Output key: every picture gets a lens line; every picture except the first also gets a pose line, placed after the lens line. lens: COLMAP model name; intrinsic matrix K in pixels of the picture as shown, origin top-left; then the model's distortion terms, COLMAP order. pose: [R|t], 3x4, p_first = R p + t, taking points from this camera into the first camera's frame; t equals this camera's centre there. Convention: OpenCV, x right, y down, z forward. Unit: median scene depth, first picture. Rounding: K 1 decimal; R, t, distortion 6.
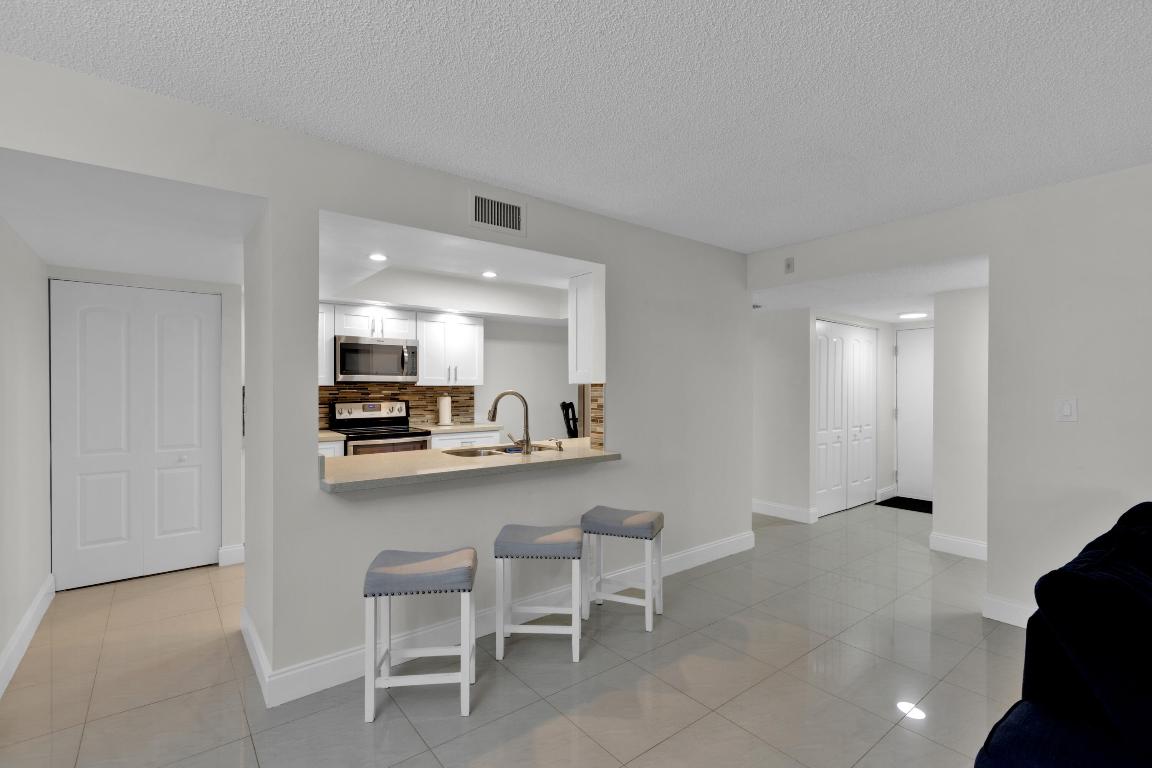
lens RADIAL K [[526.7, 0, 585.1], [0, 526.7, 390.9], [0, 0, 1]] dist [0.002621, 0.000801]
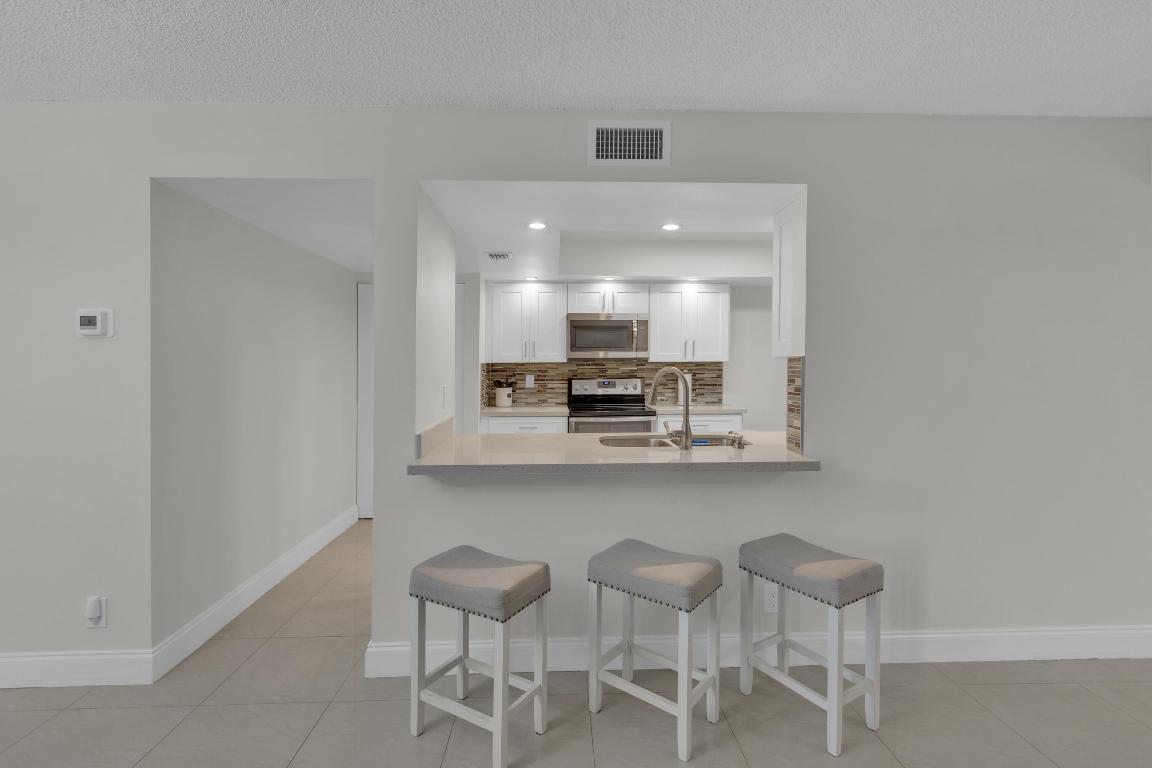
lens RADIAL K [[526.7, 0, 580.3], [0, 526.7, 367.9], [0, 0, 1]] dist [0.002621, 0.000801]
pose [[0.807367, 0.002934, -0.590043, 0.136963], [-0.002385, 0.999996, 0.001709, -0.000612], [0.590045, 0.000028, 0.807370, 0.174836]]
